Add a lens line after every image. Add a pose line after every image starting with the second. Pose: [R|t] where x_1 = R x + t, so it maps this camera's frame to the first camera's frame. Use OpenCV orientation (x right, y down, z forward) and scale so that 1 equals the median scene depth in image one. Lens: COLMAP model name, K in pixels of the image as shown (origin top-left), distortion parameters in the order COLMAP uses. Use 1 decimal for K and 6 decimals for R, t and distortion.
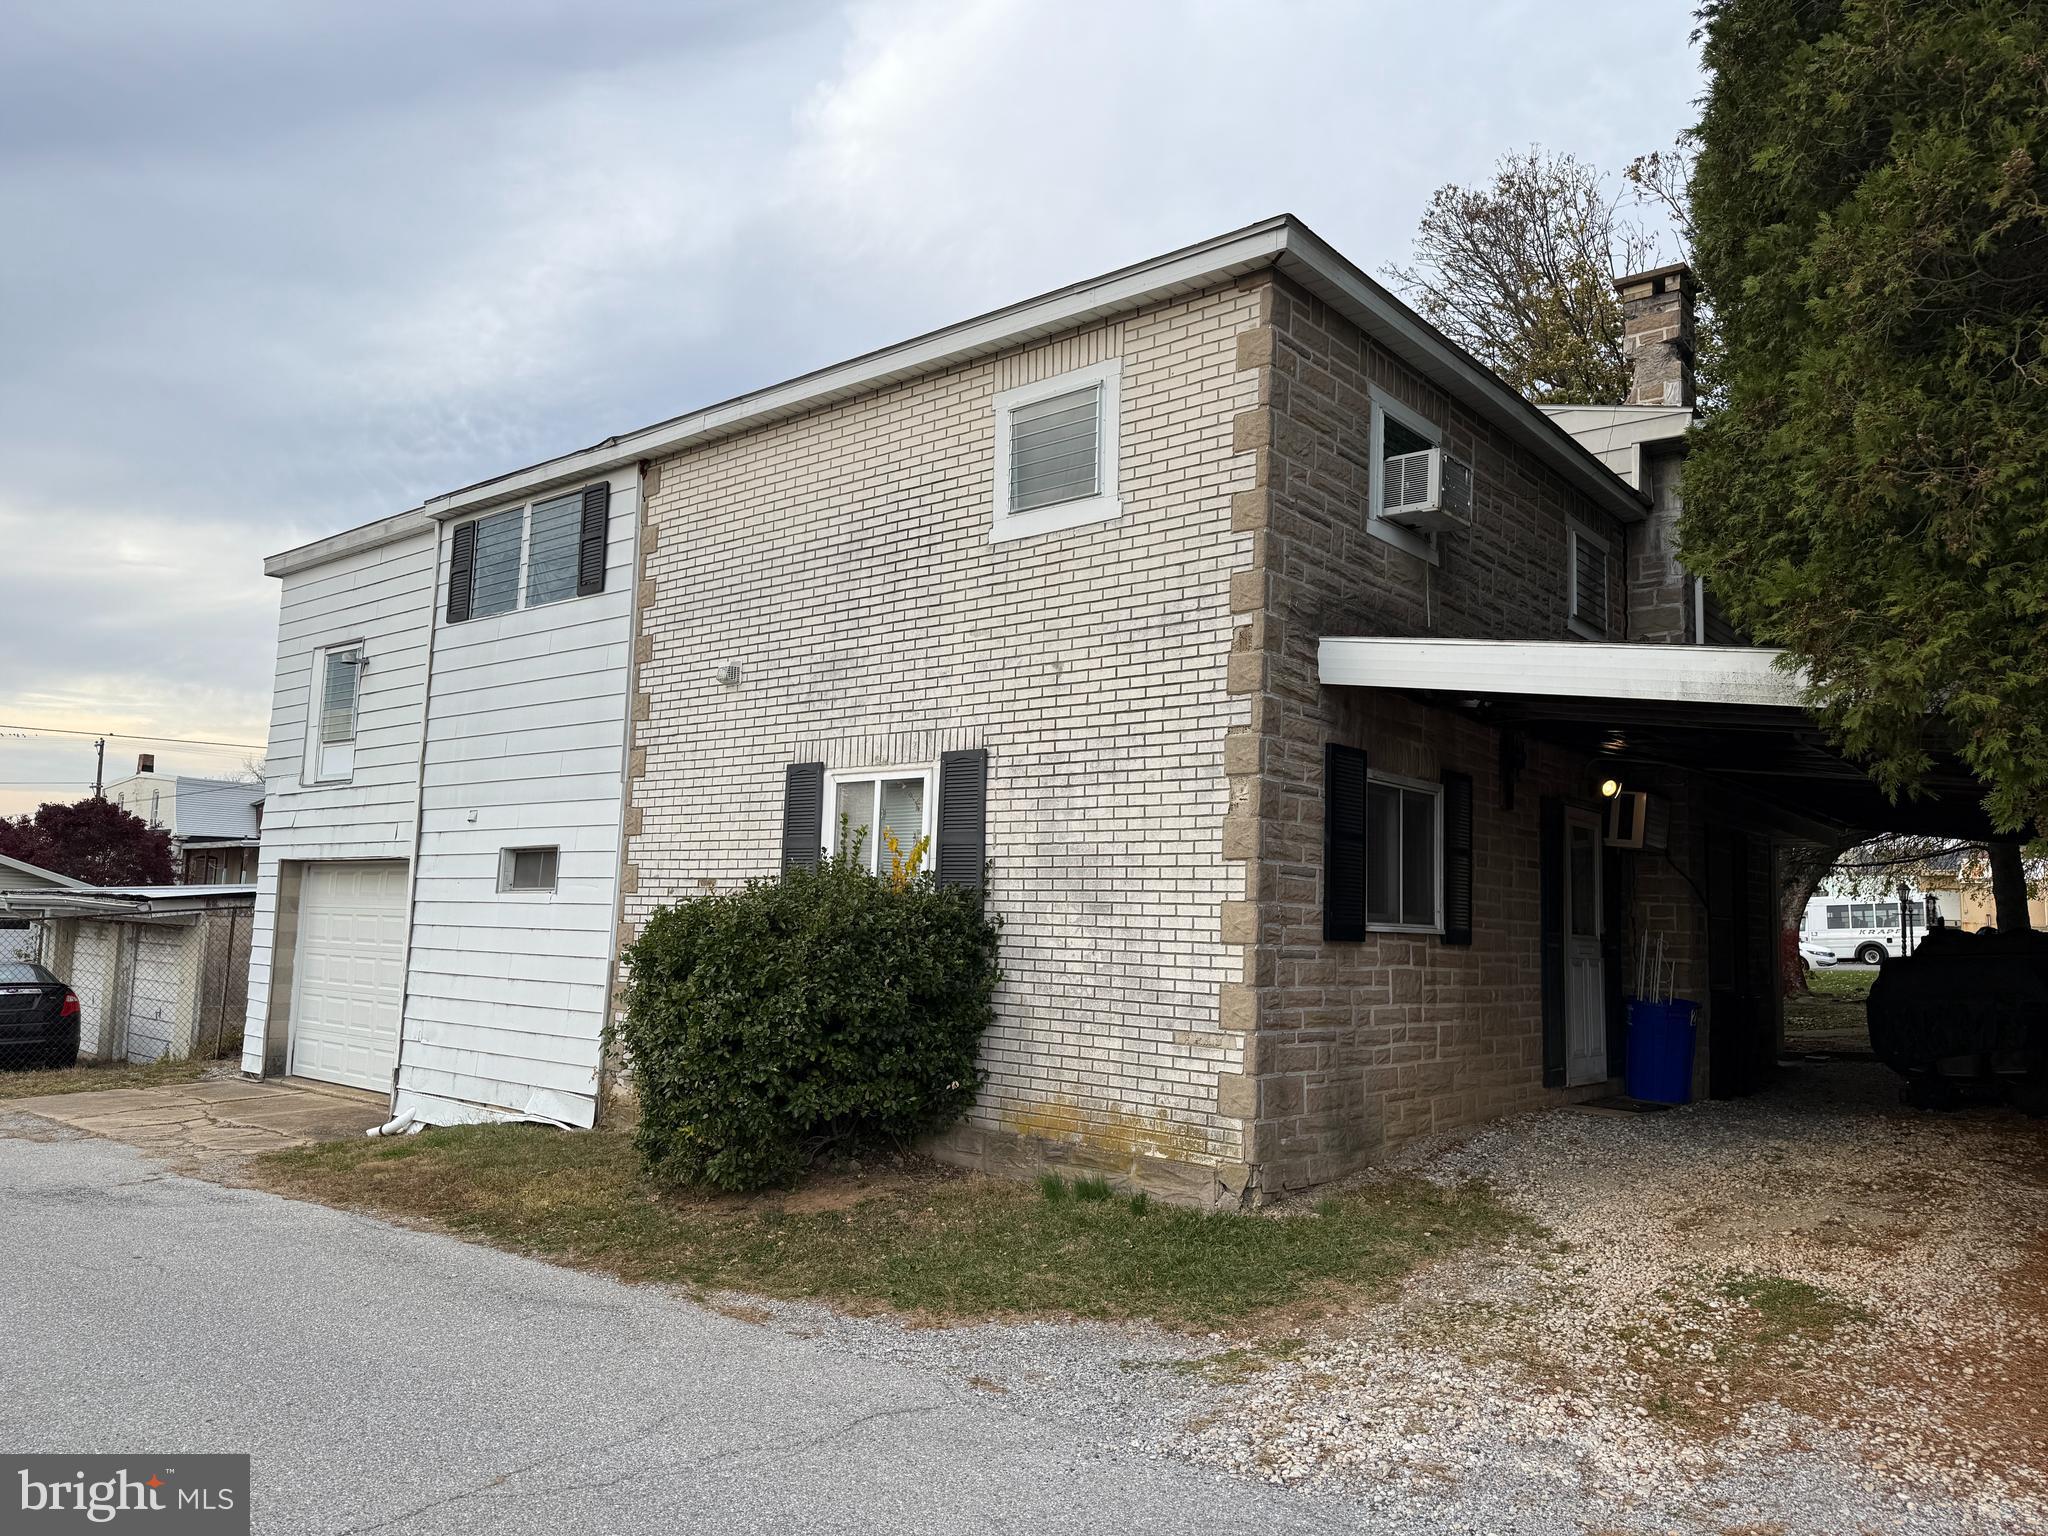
lens RADIAL K [[1453.9, 0, 1032.0], [0, 1453.9, 764.1], [0, 0, 1]] dist [0.001013, -0.008430]
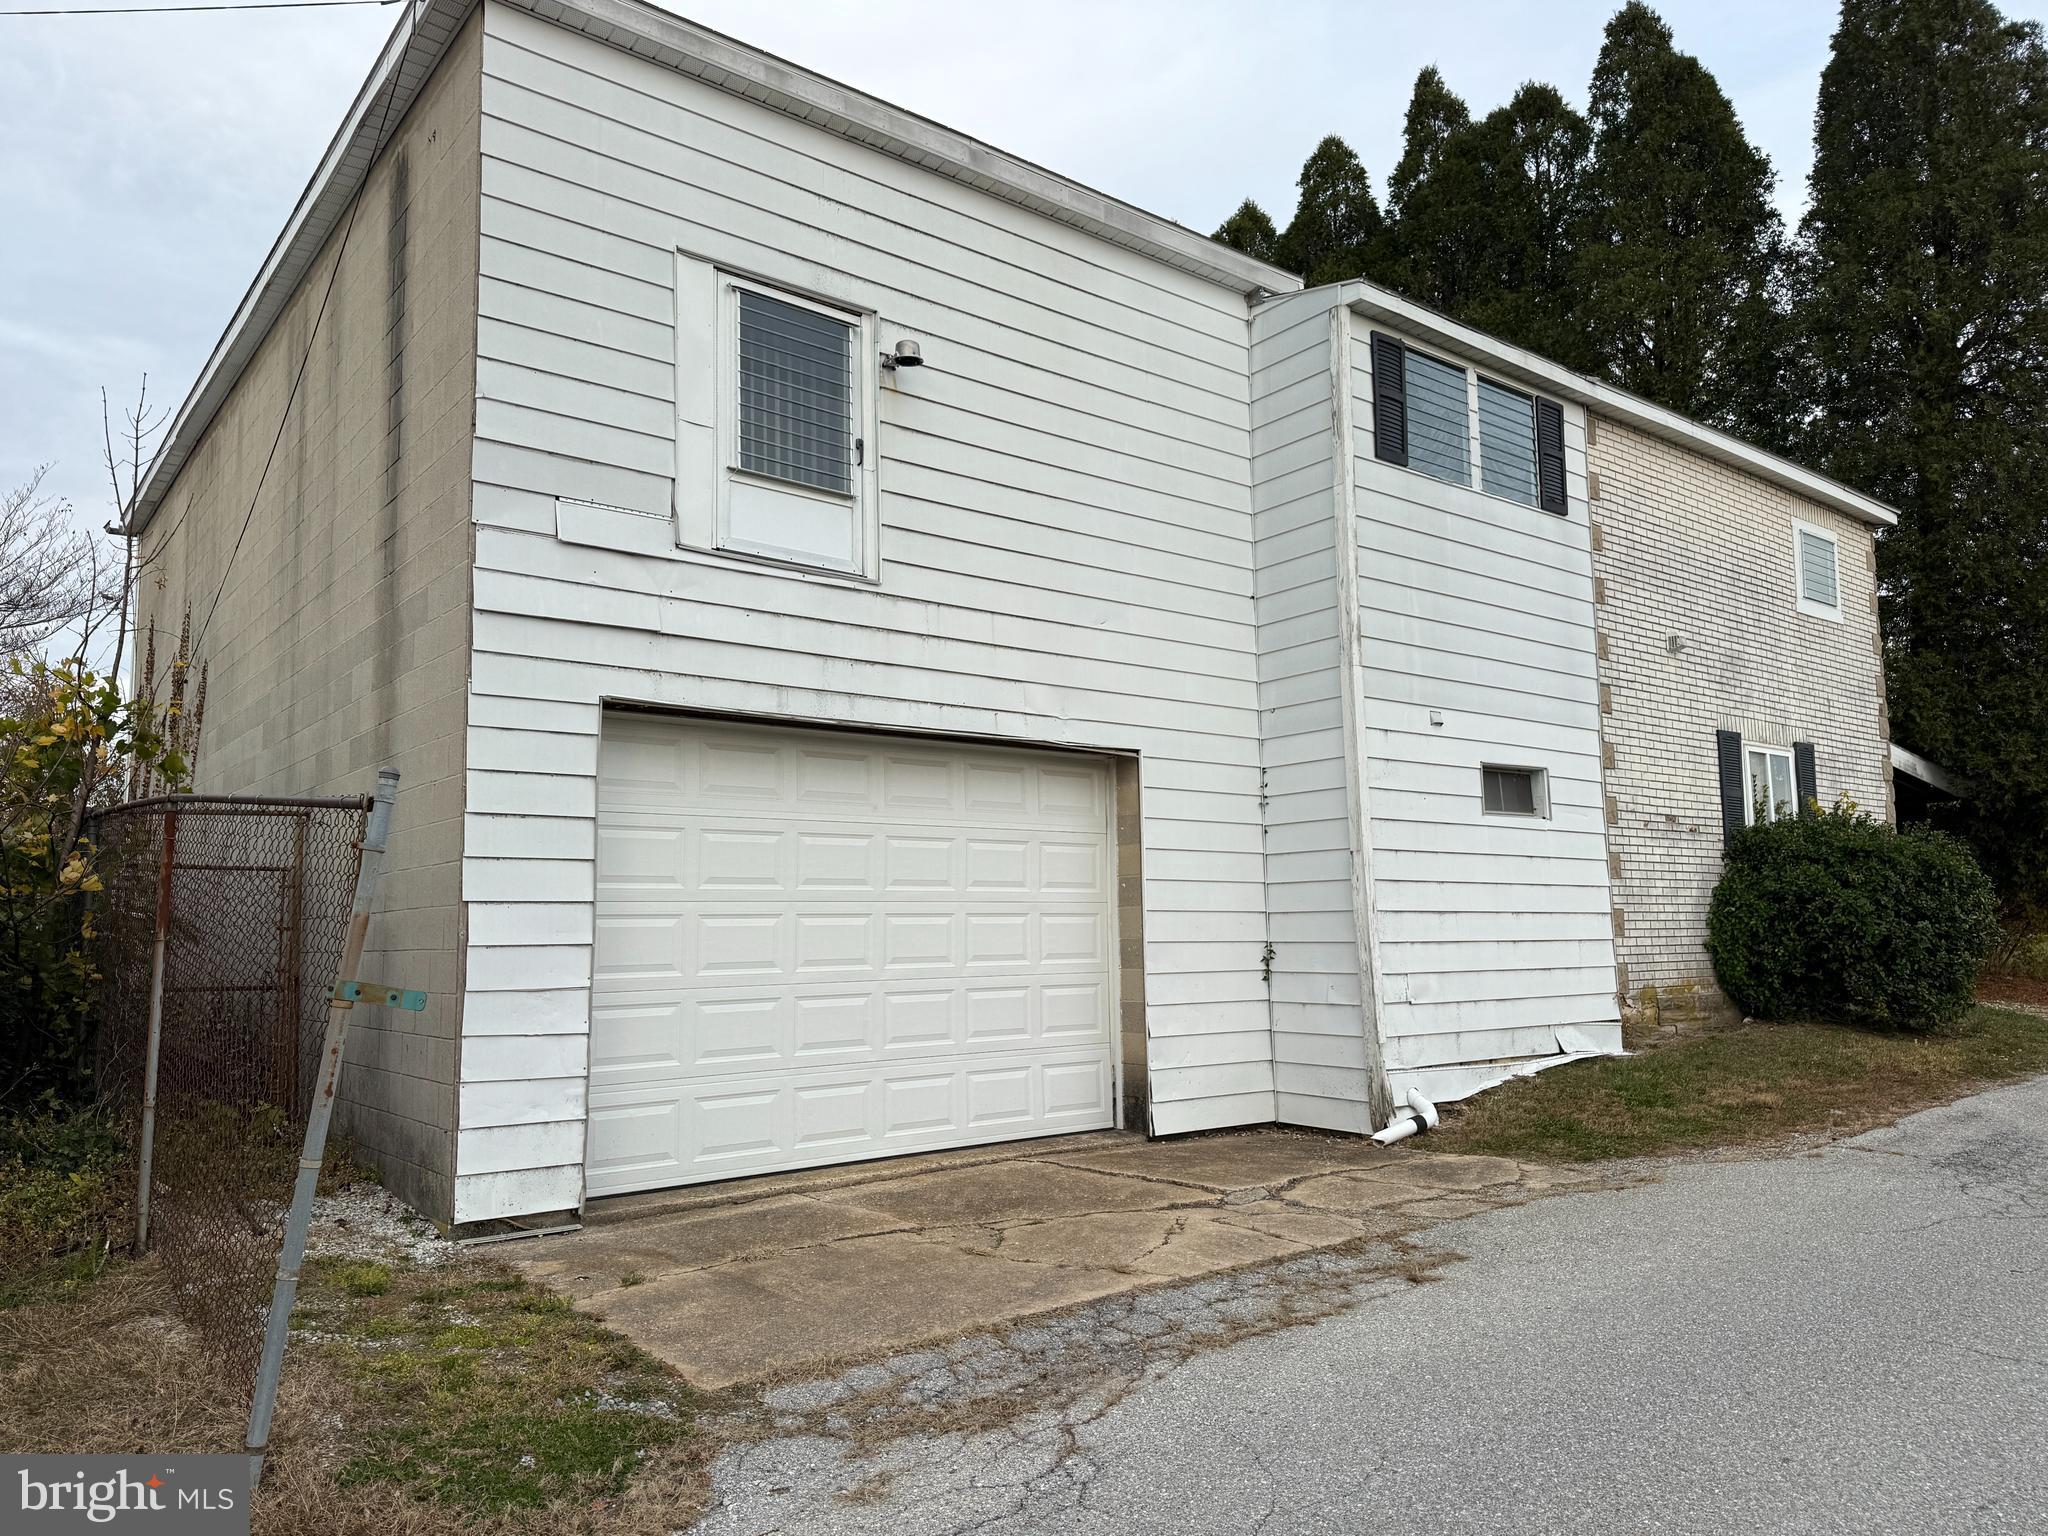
lens RADIAL K [[1453.9, 0, 1021.9], [0, 1453.9, 769.7], [0, 0, 1]] dist [0.001013, -0.008430]
pose [[0.221225, 0.082450, 0.971731, -1.598526], [-0.095674, 0.993448, -0.062512, 0.179624], [-0.970519, -0.079140, 0.227663, 1.357046]]
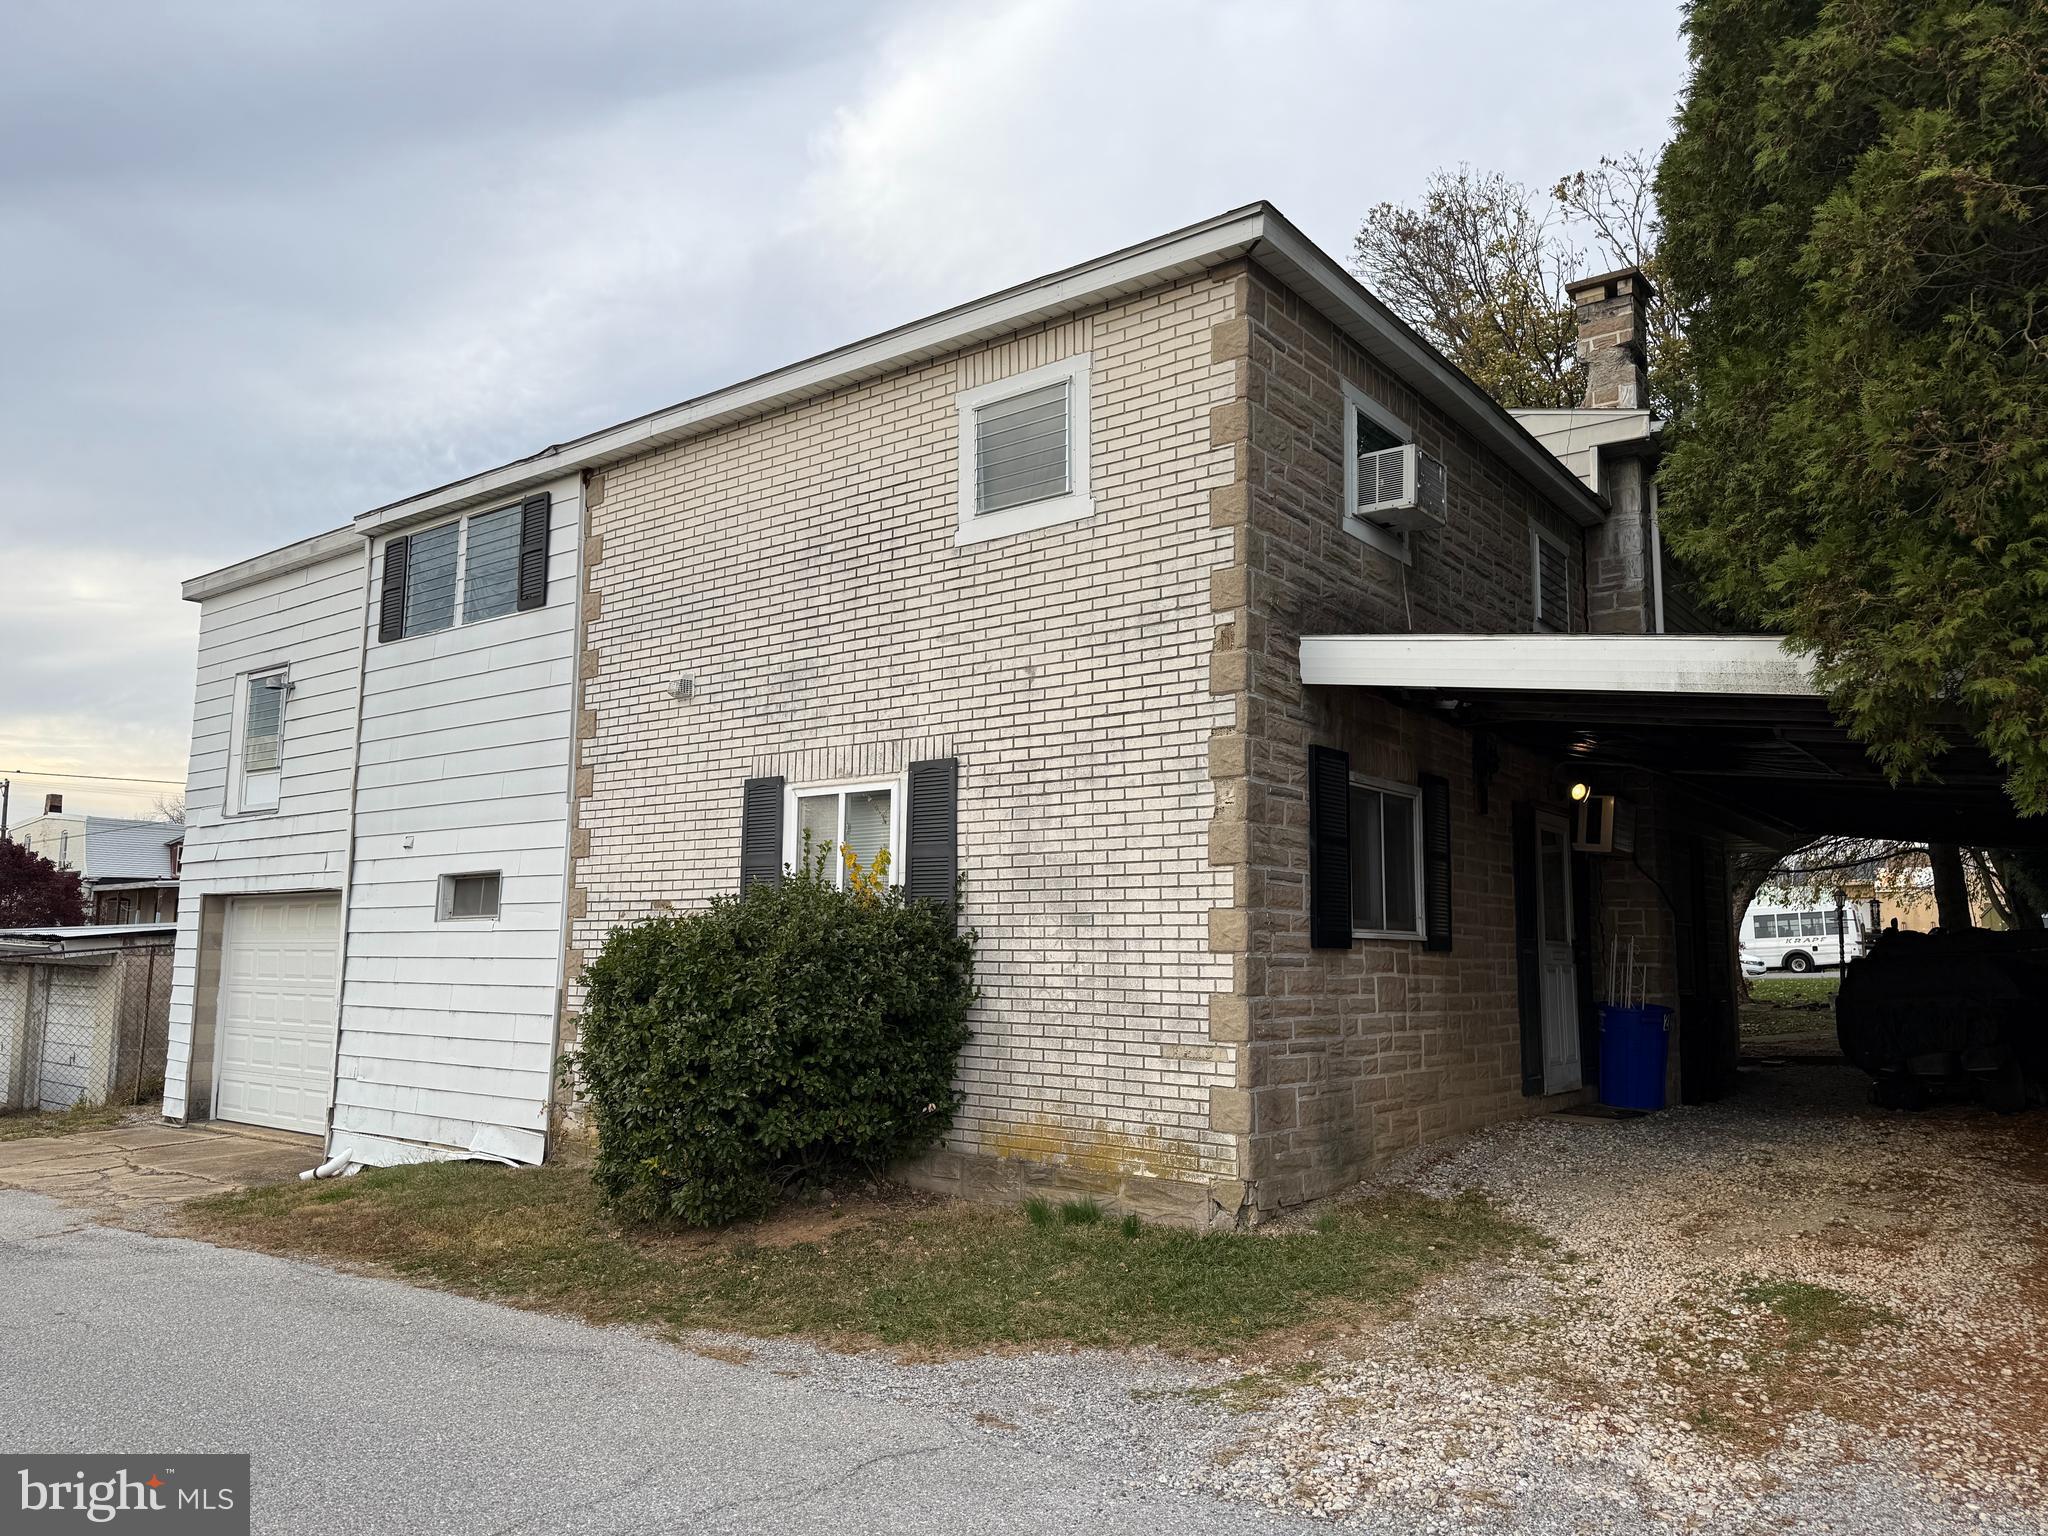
lens RADIAL K [[1453.9, 0, 1021.7], [0, 1453.9, 772.1], [0, 0, 1]] dist [0.001013, -0.008430]
pose [[0.999016, -0.015733, 0.041474, -0.025645], [0.016286, 0.999782, -0.013029, 0.011218], [-0.041260, 0.013691, 0.999055, 0.030780]]
